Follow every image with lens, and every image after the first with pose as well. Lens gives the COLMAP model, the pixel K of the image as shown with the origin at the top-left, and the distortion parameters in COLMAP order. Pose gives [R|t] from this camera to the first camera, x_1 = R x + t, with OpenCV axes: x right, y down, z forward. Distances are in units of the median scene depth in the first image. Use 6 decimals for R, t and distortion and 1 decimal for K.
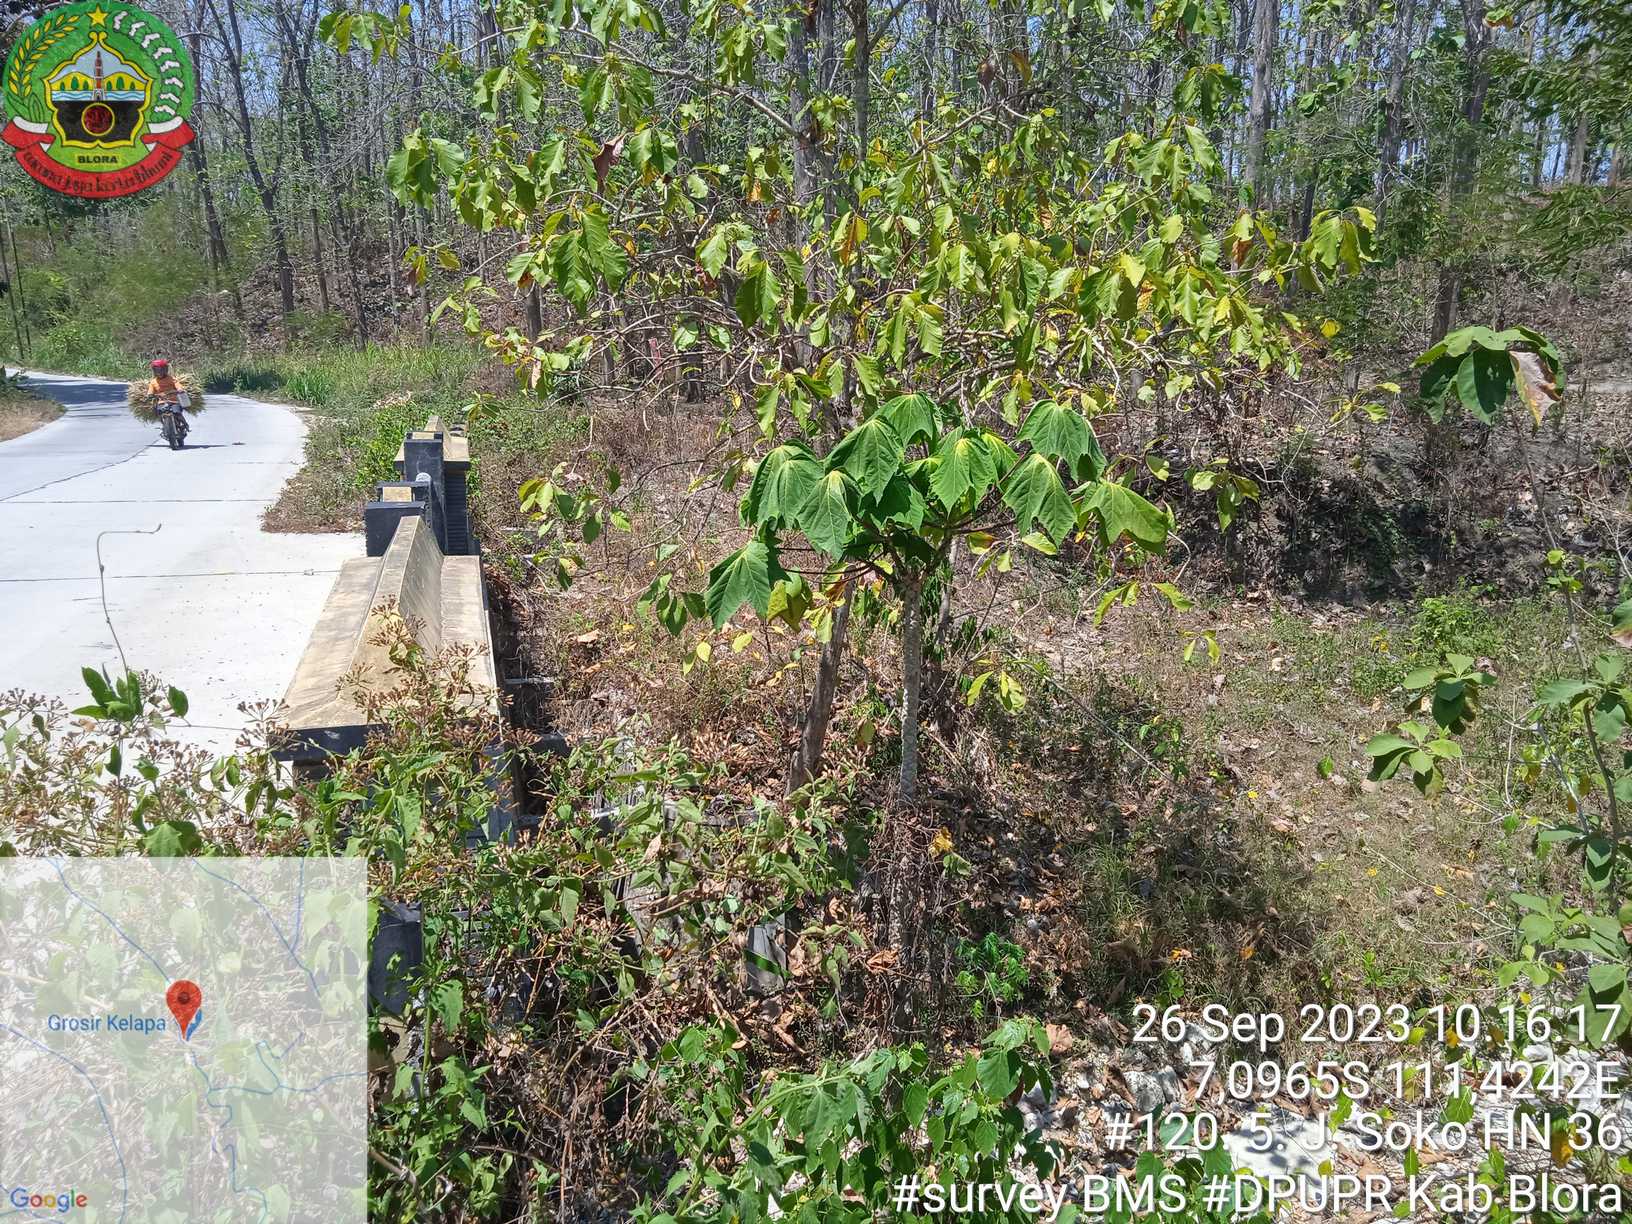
lens RADIAL K [[1327.0, 0, 815.2], [0, 1327.0, 615.1], [0, 0, 1]] dist [0.033915, -0.030005]
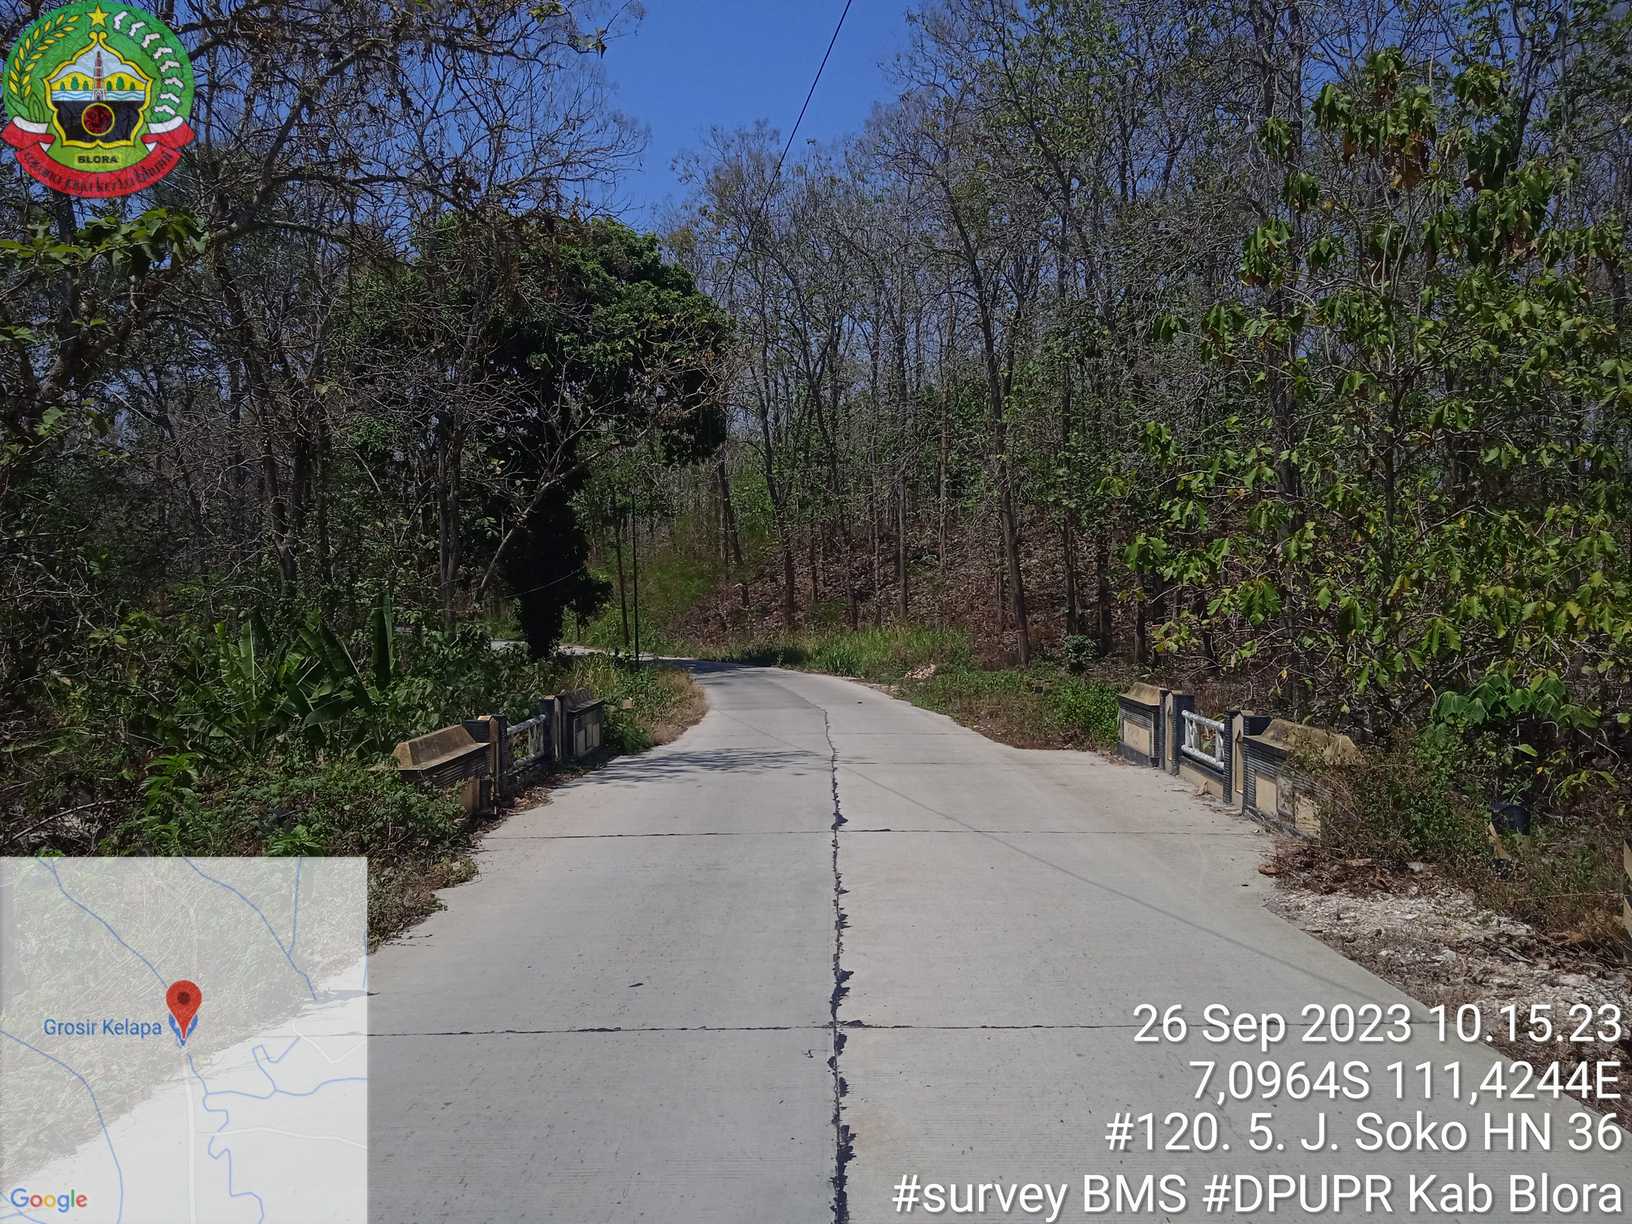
lens RADIAL K [[1327.0, 0, 810.0], [0, 1327.0, 610.1], [0, 0, 1]] dist [0.033915, -0.030005]
pose [[0.958706, -0.014498, -0.284028, -0.250448], [-0.043060, 0.979787, -0.195355, 0.157115], [0.281120, 0.199518, 0.938704, -1.041195]]
